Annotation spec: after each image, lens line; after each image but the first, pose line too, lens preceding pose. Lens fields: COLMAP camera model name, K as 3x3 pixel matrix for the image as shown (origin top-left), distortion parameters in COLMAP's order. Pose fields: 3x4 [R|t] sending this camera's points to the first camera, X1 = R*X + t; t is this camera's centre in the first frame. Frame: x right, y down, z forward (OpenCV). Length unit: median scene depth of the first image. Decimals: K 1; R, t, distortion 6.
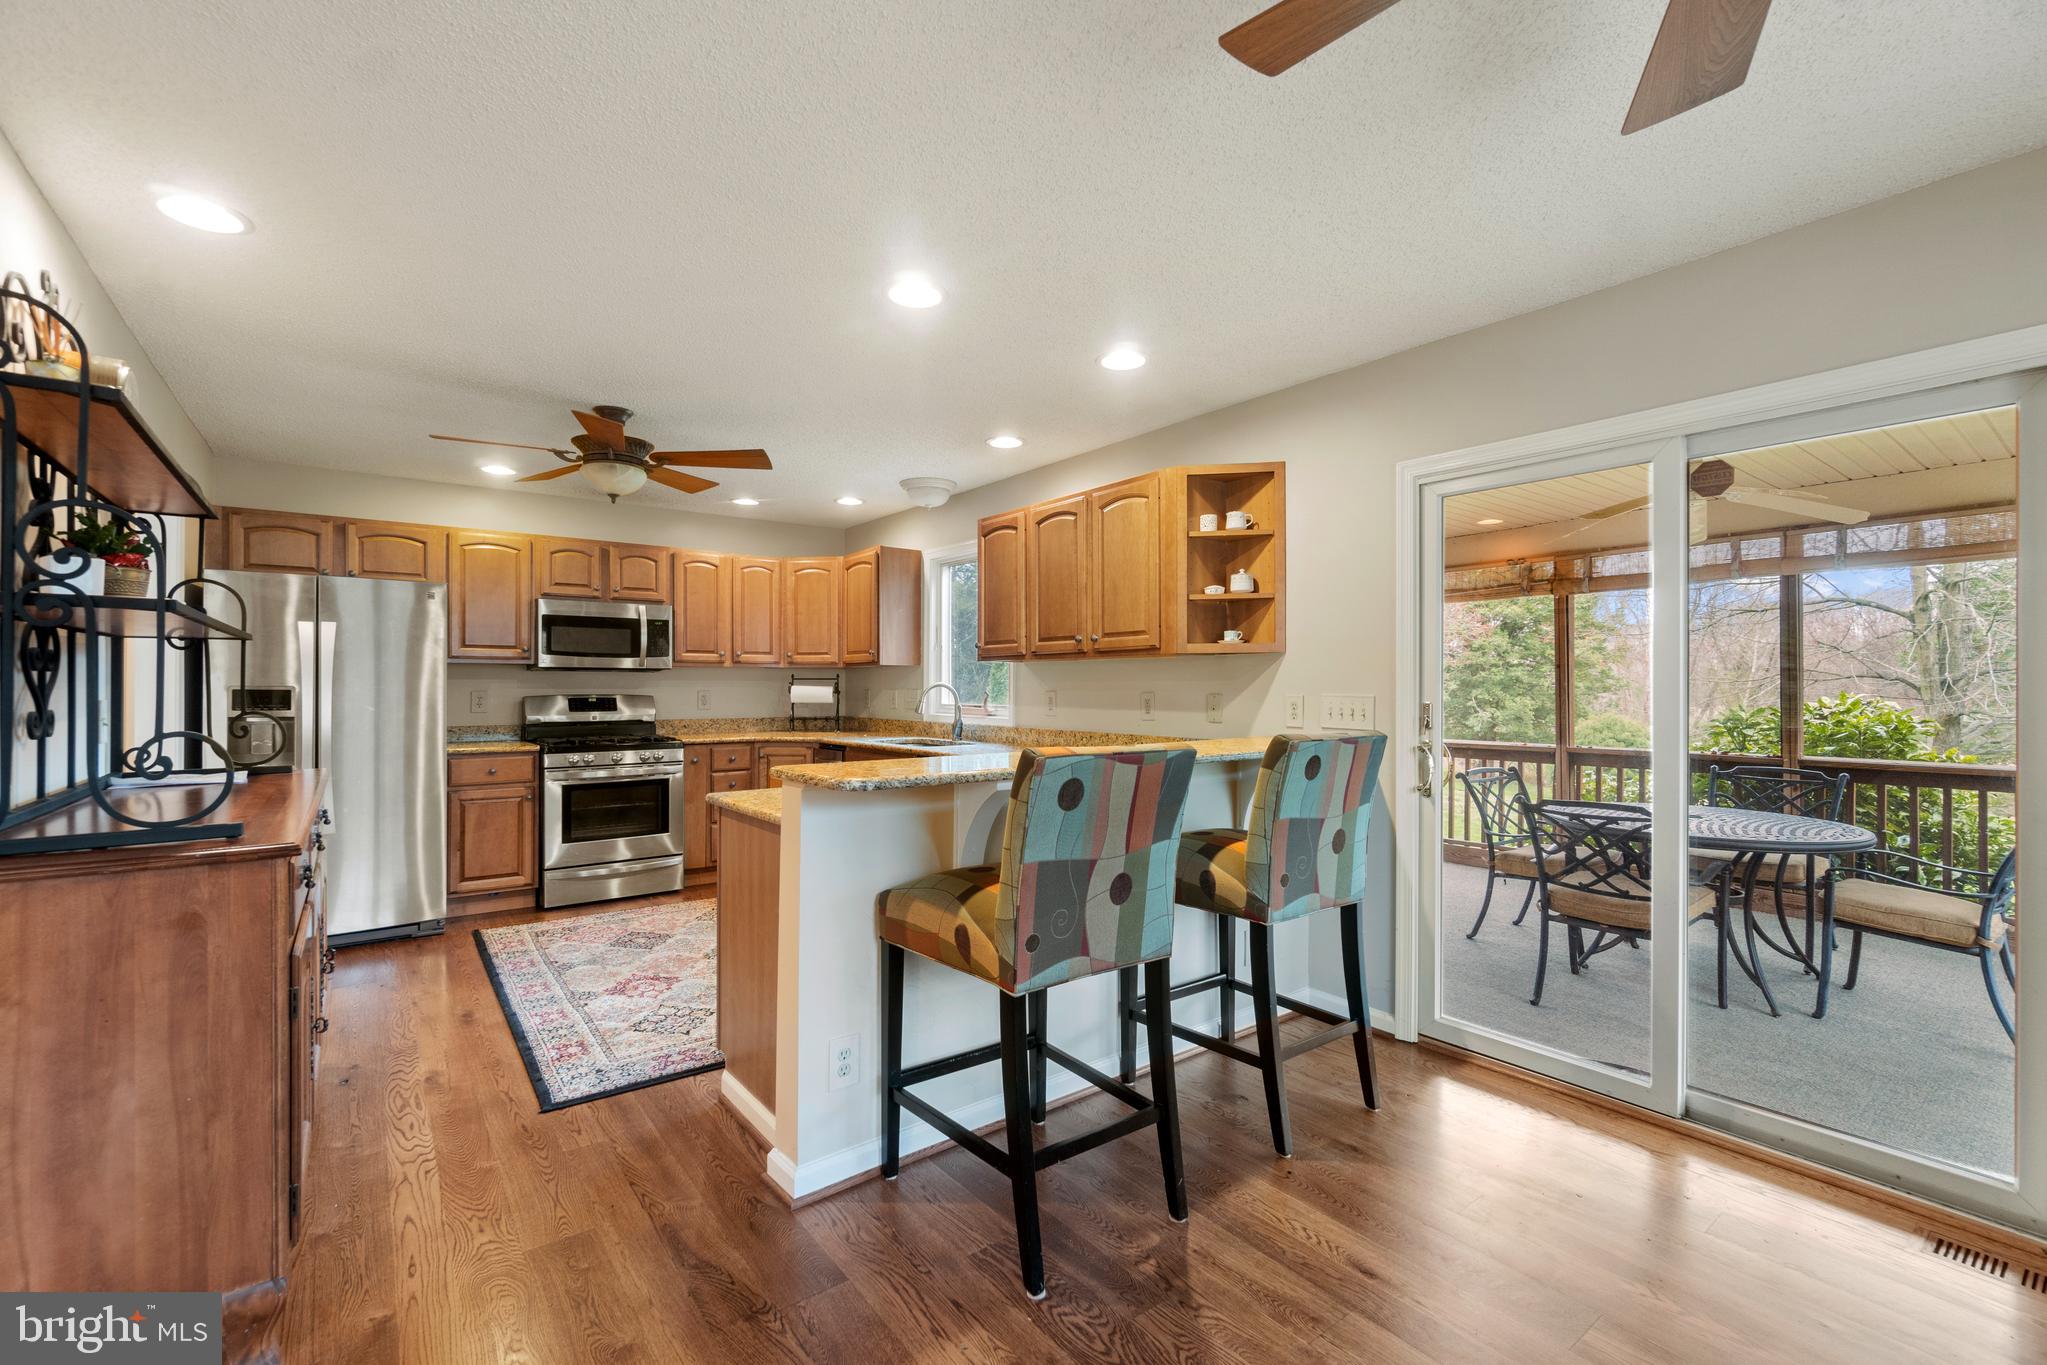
lens RADIAL K [[886.4, 0, 1009.8], [0, 886.4, 679.3], [0, 0, 1]] dist [-0.008125, 0.001800]
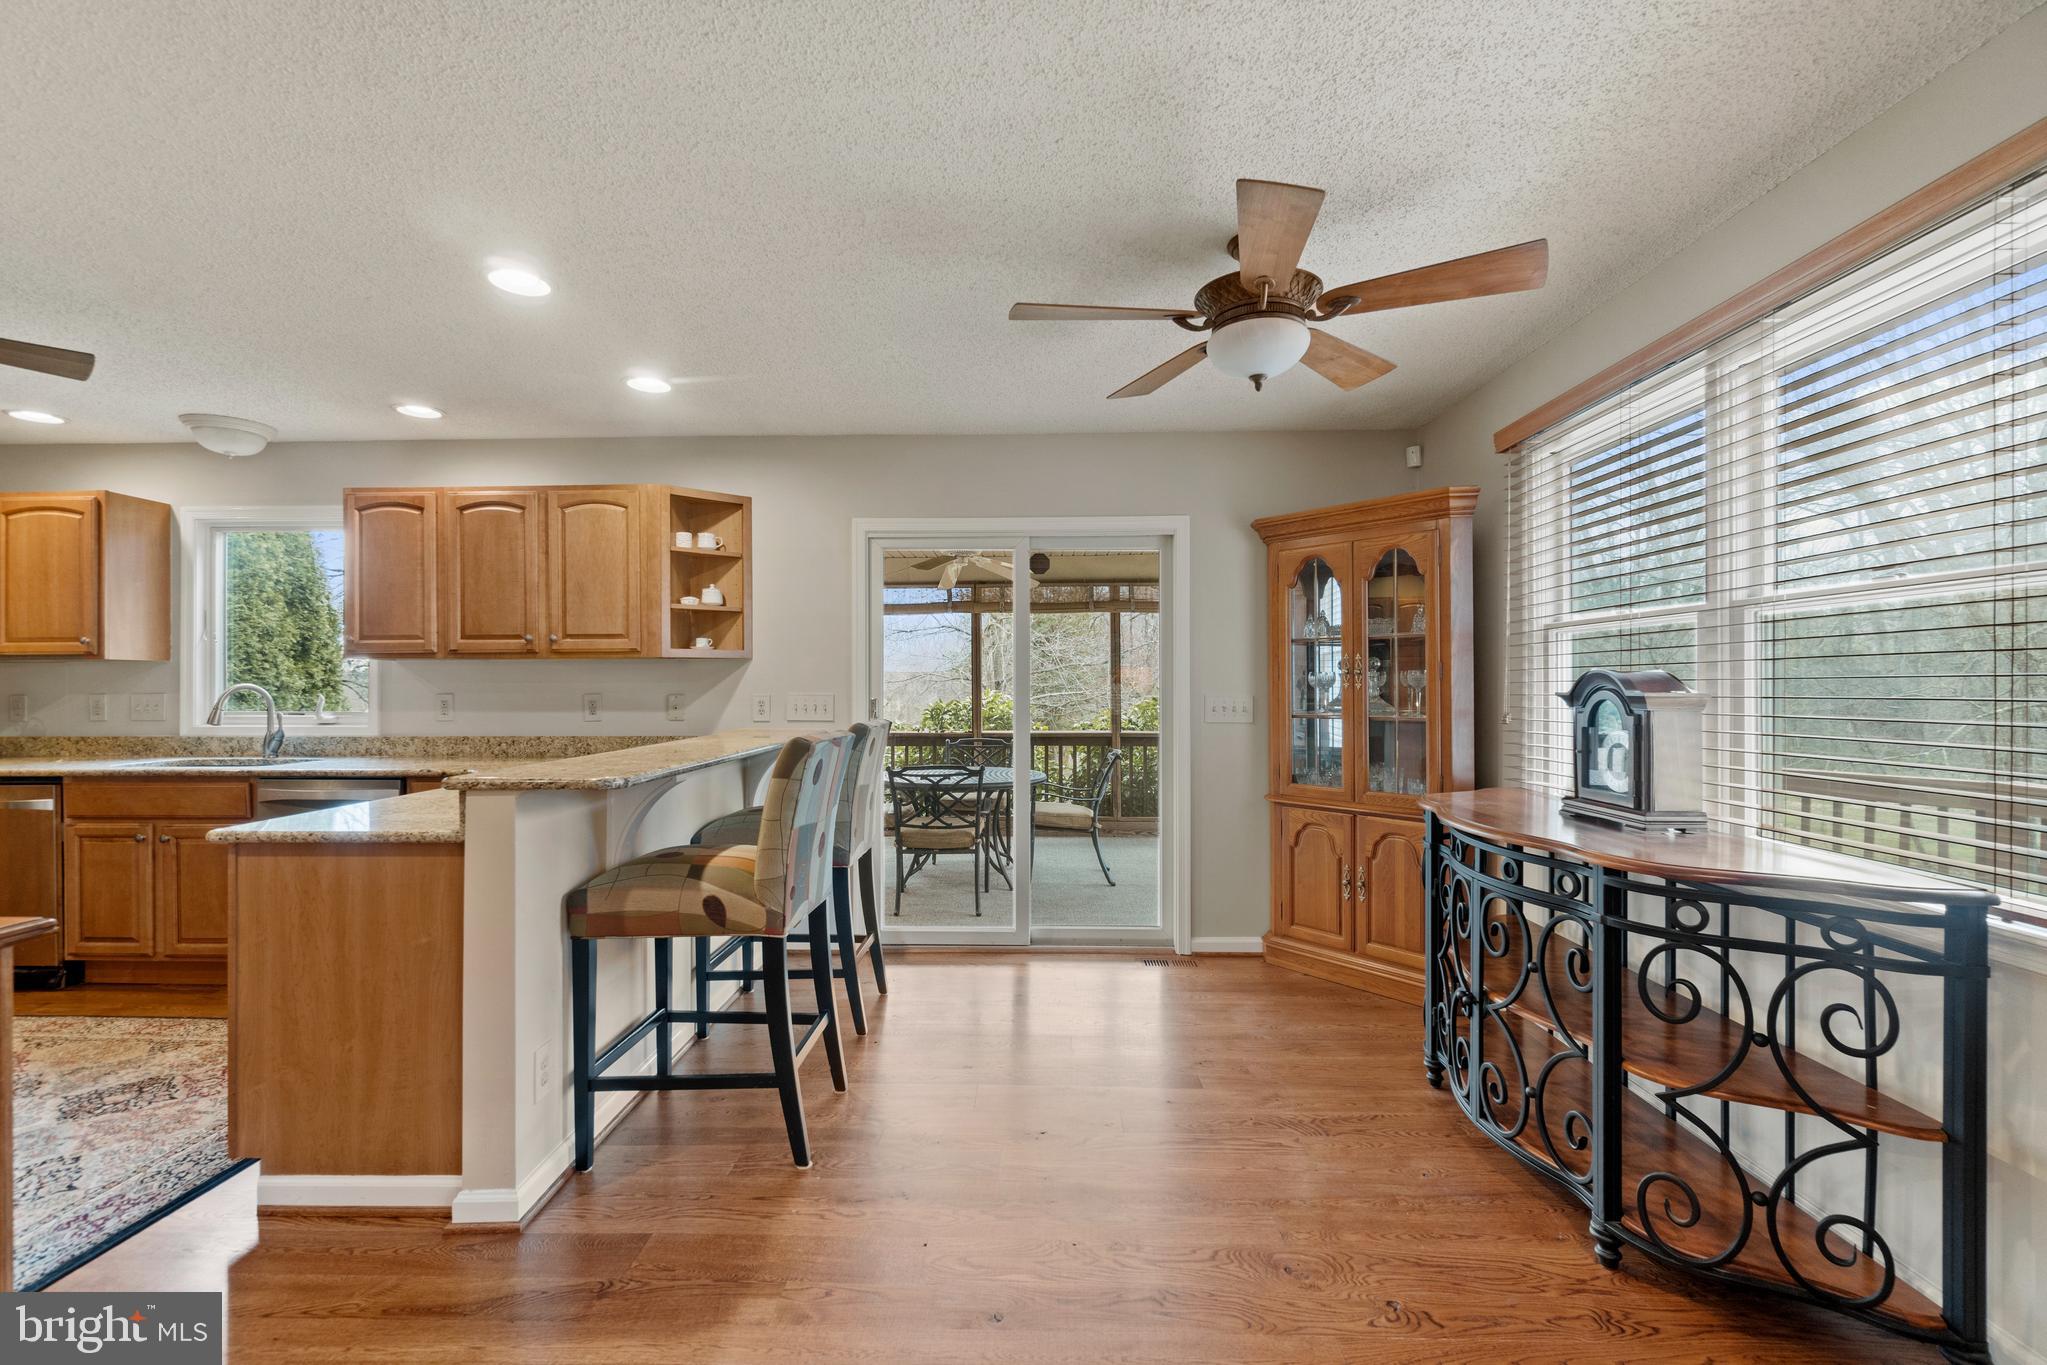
lens RADIAL K [[886.4, 0, 1022.5], [0, 886.4, 686.6], [0, 0, 1]] dist [-0.008125, 0.001800]
pose [[0.614063, -0.003604, 0.789249, -0.388469], [-0.002158, 0.999978, 0.006245, -0.000927], [-0.789254, -0.005537, 0.614042, -0.012054]]
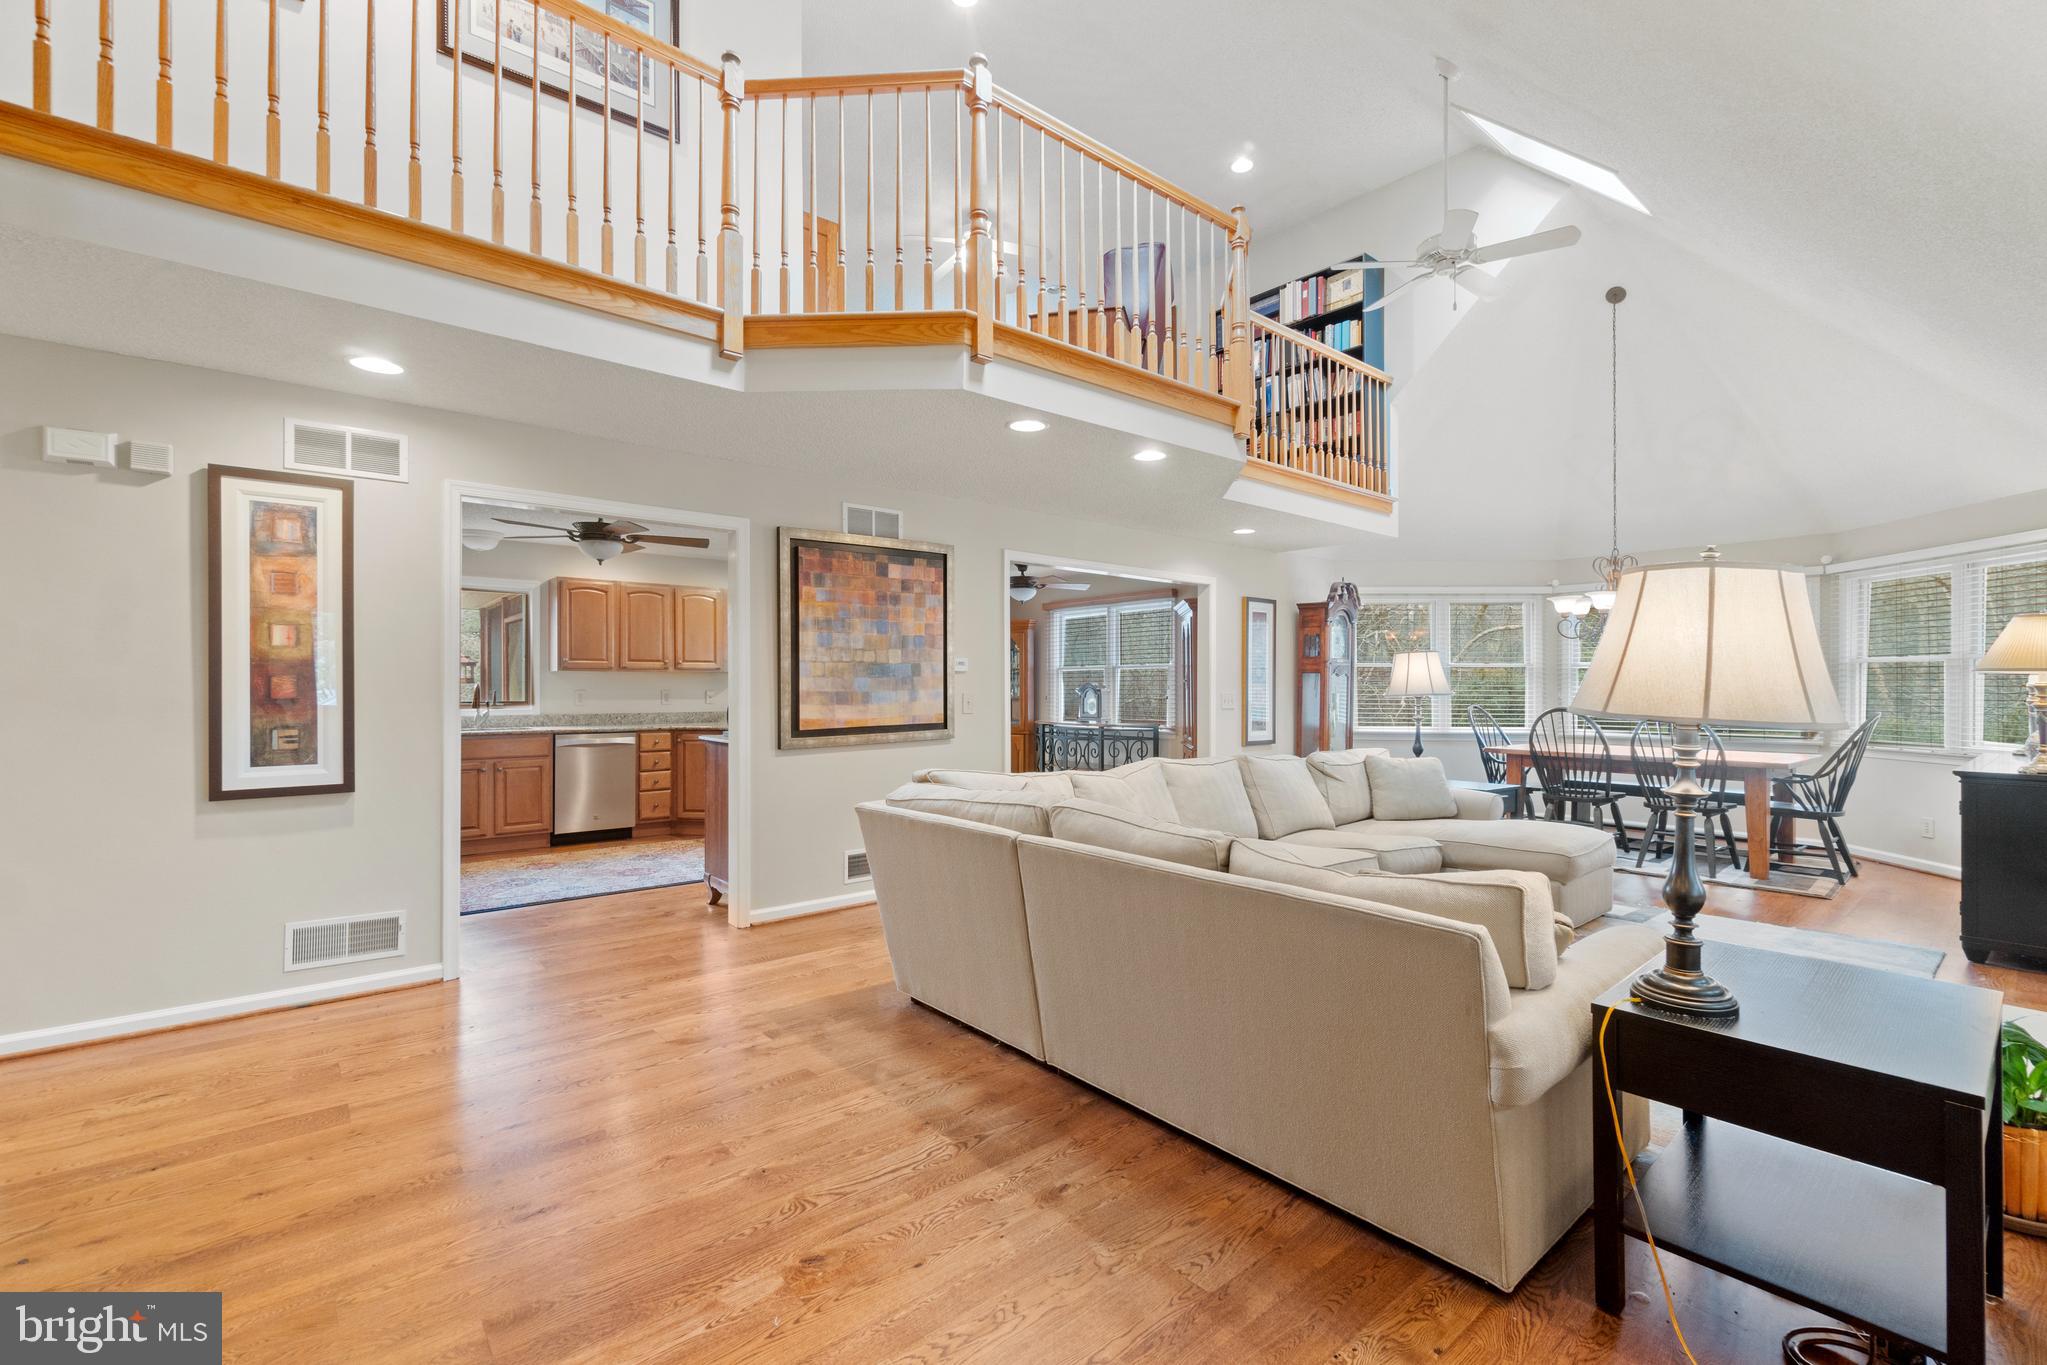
lens RADIAL K [[886.4, 0, 1021.5], [0, 886.4, 684.1], [0, 0, 1]] dist [-0.008125, 0.001800]
pose [[-0.067901, 0.001687, 0.997691, -2.073360], [-0.008388, 0.999962, -0.002261, -0.000838], [-0.997657, -0.008522, -0.067884, 0.408491]]
